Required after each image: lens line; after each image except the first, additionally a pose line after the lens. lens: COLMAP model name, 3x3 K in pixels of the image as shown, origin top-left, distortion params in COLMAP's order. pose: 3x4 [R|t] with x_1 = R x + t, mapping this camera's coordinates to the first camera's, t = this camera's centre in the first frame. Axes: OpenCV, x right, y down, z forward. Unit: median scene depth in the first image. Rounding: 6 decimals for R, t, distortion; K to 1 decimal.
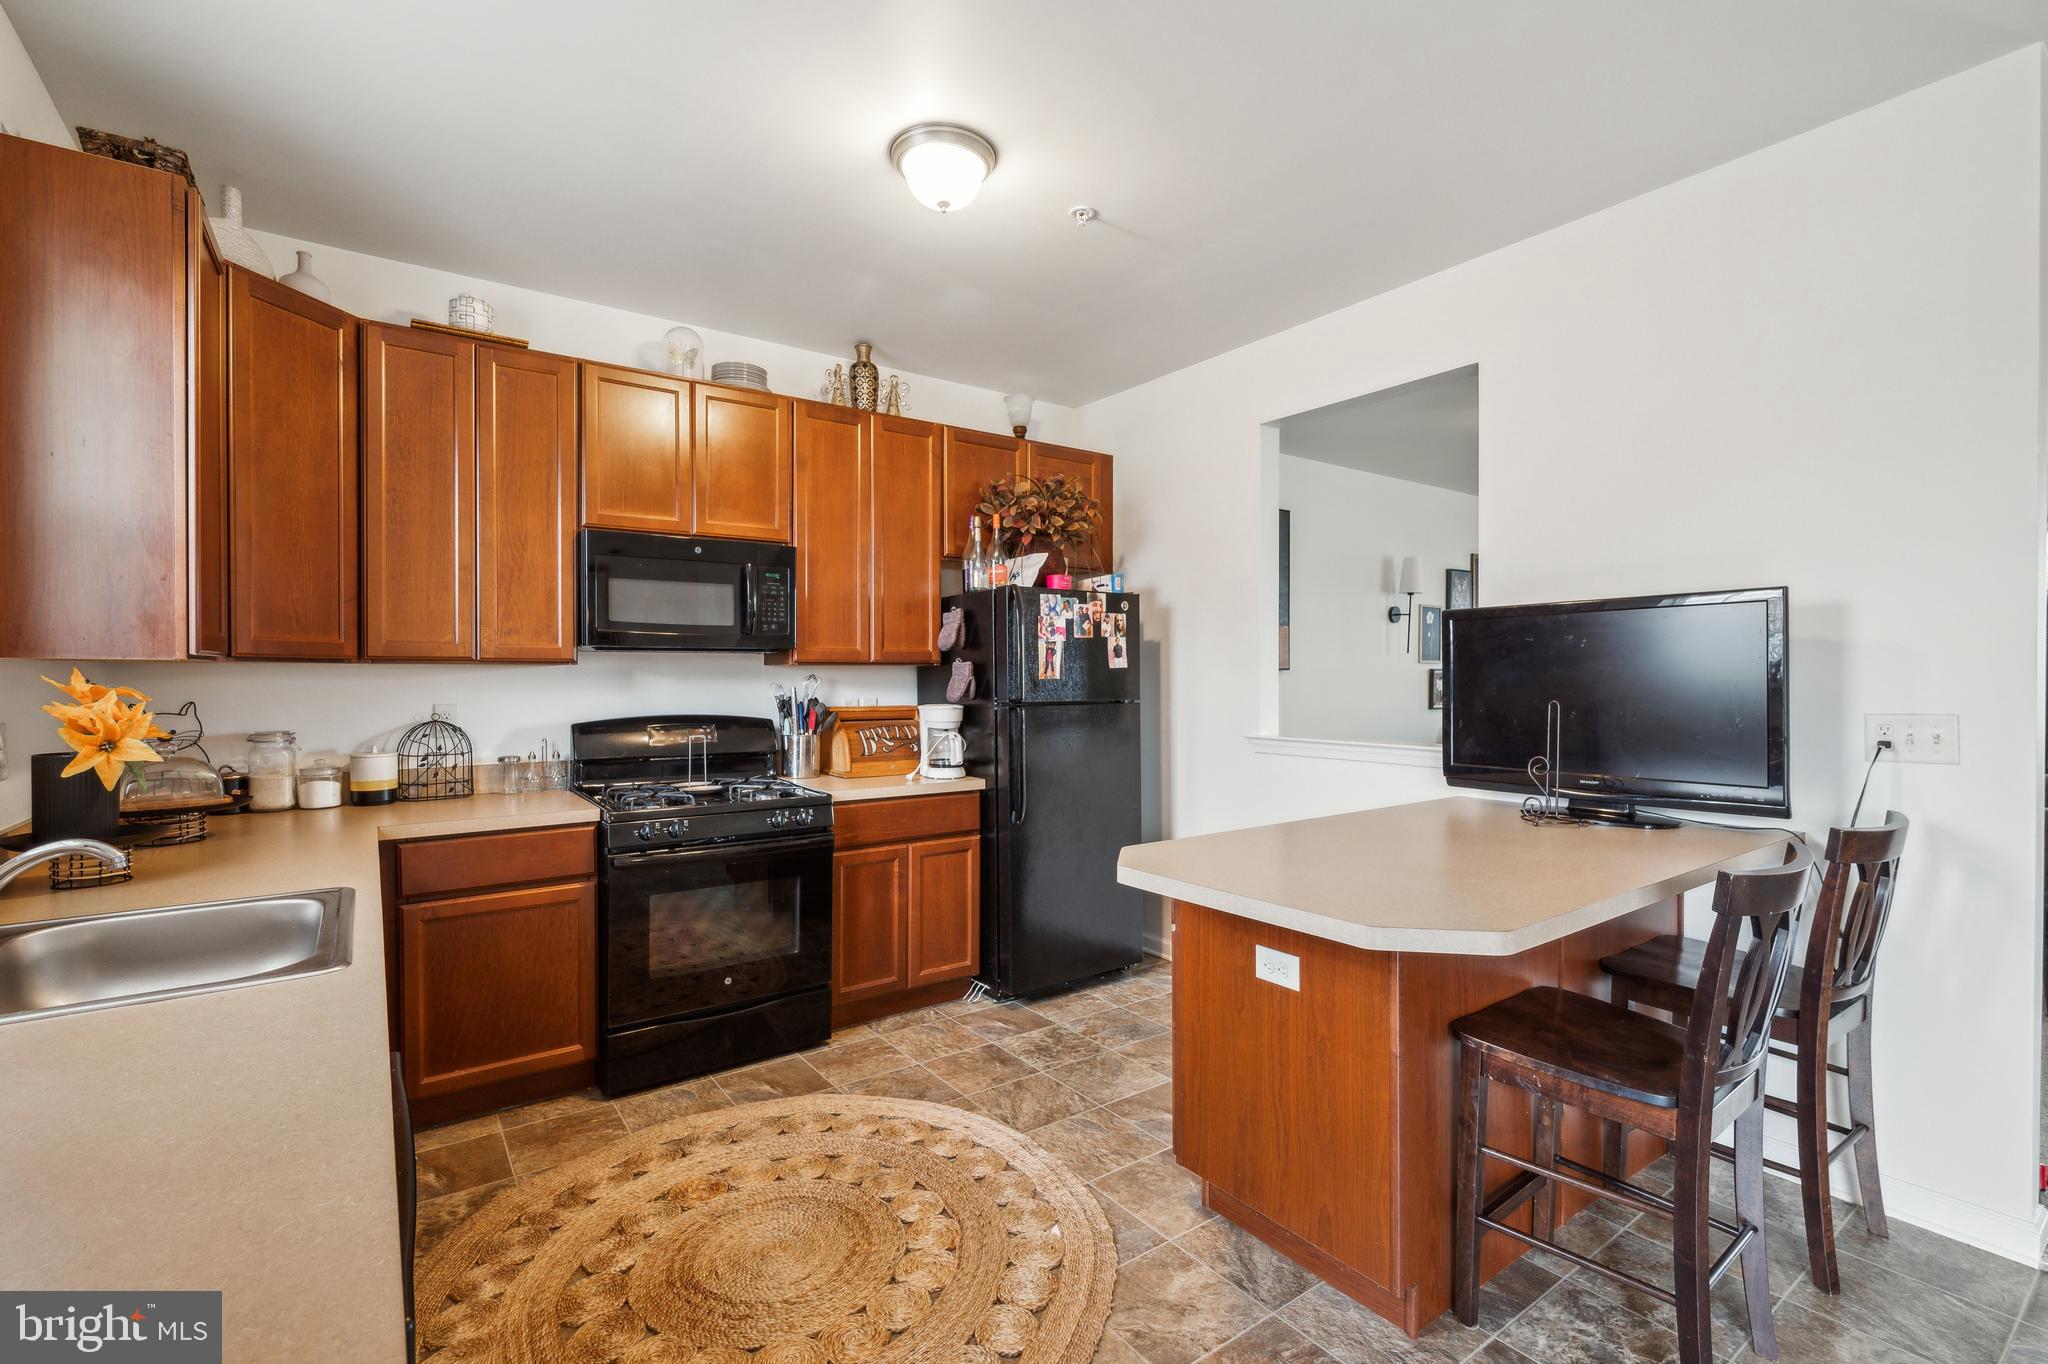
lens RADIAL K [[925.5, 0, 1022.7], [0, 925.5, 682.9], [0, 0, 1]] dist [-0.000645, -0.000314]
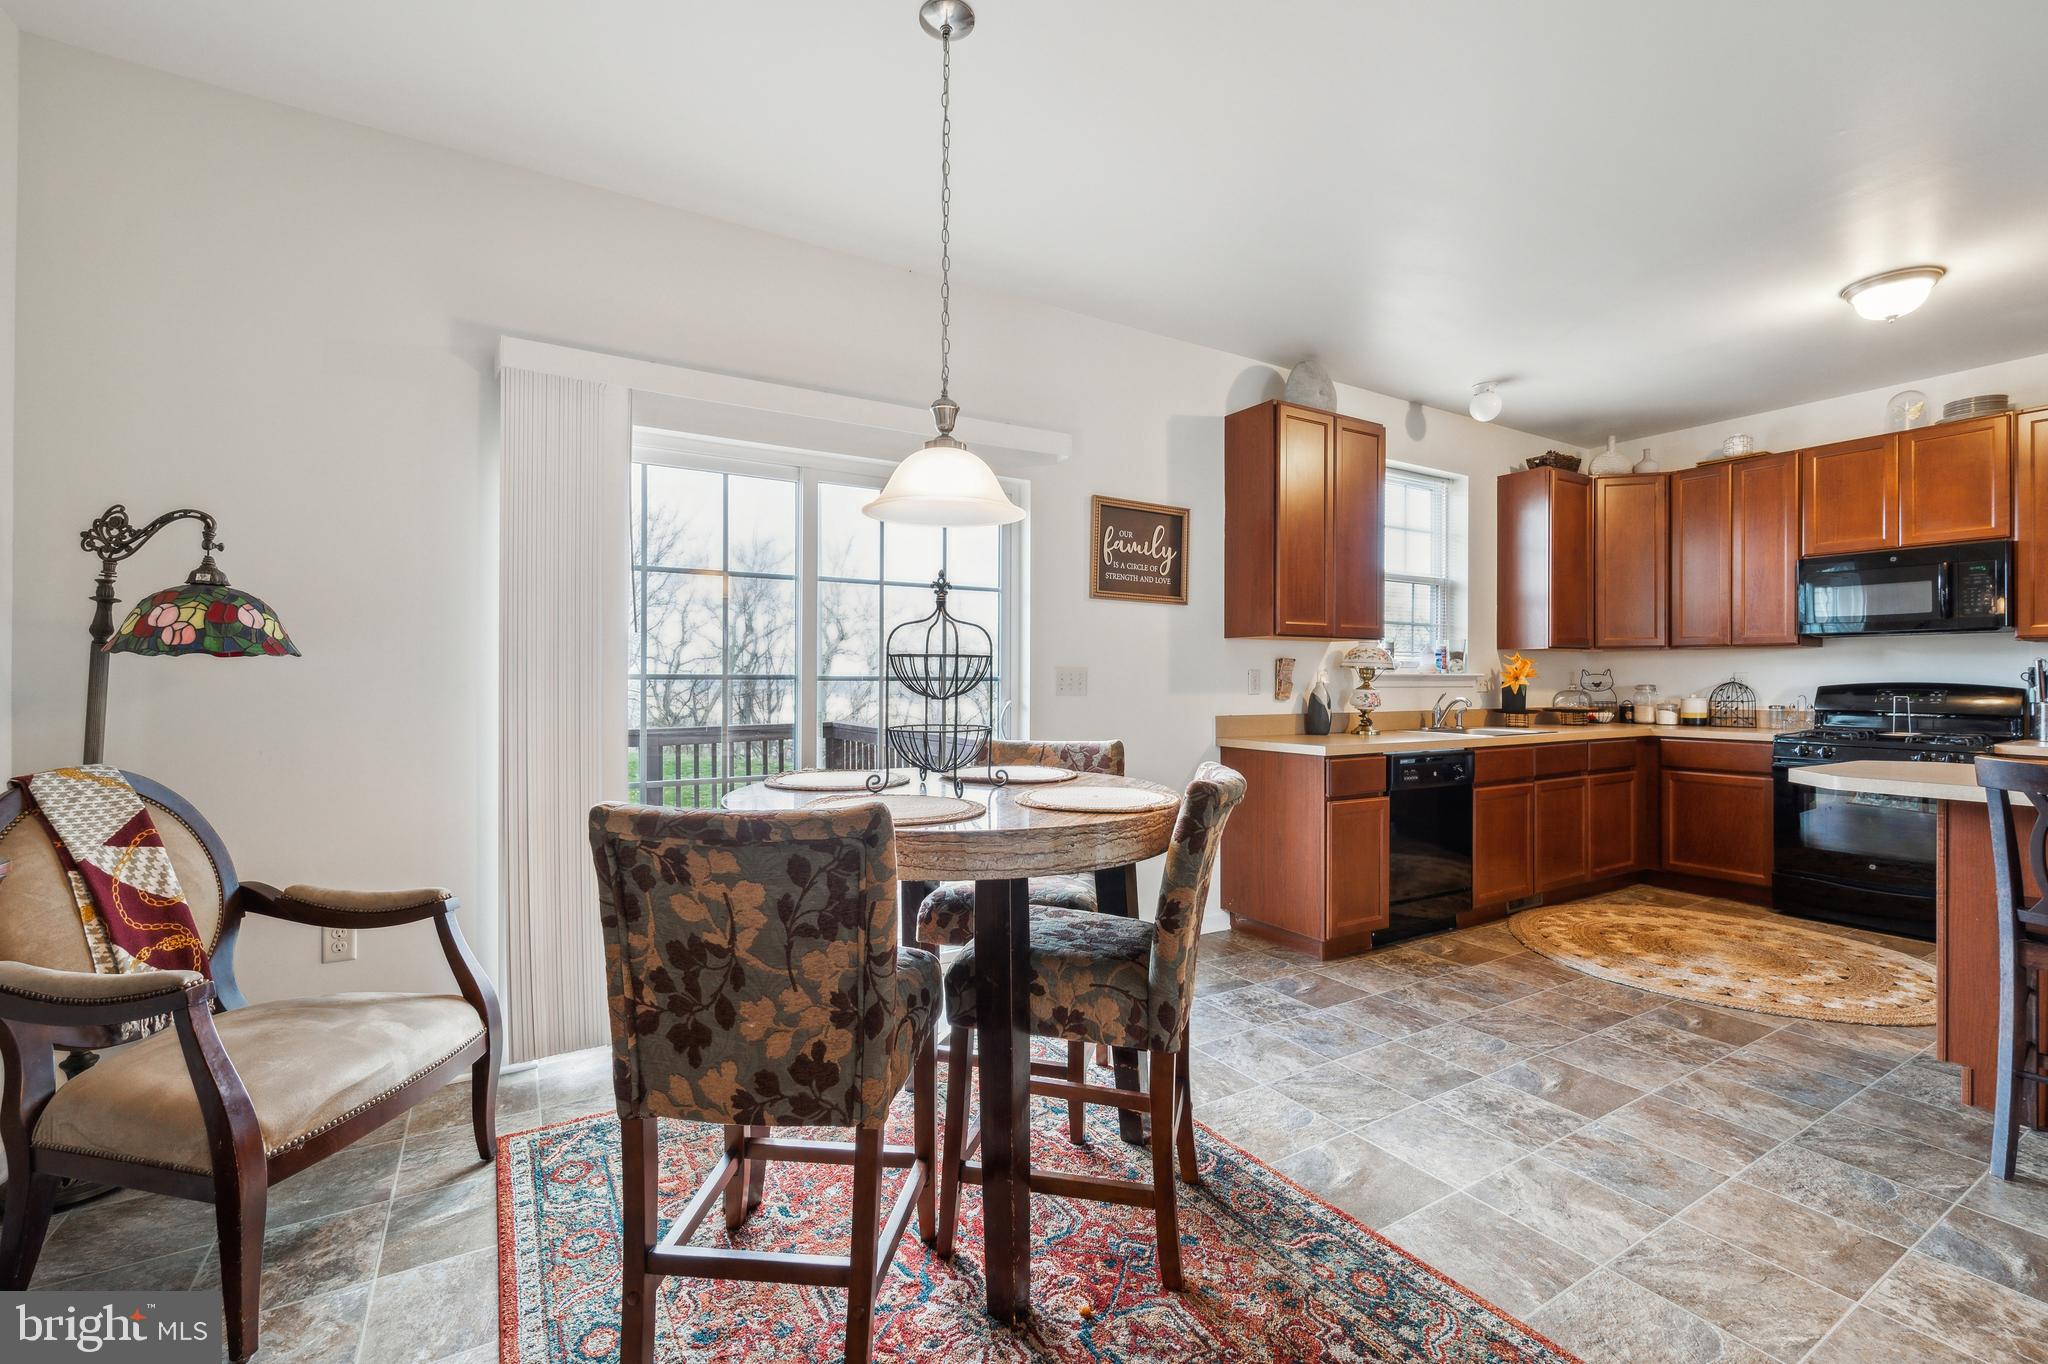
lens RADIAL K [[867.3, 0, 1020.7], [0, 867.3, 681.4], [0, 0, 1]] dist [-0.000145, -0.000051]
pose [[-0.084868, 0.007077, -0.996367, 1.151456], [-0.001912, 0.999972, 0.007266, 0.032930], [0.996390, 0.002522, -0.084852, -0.196786]]
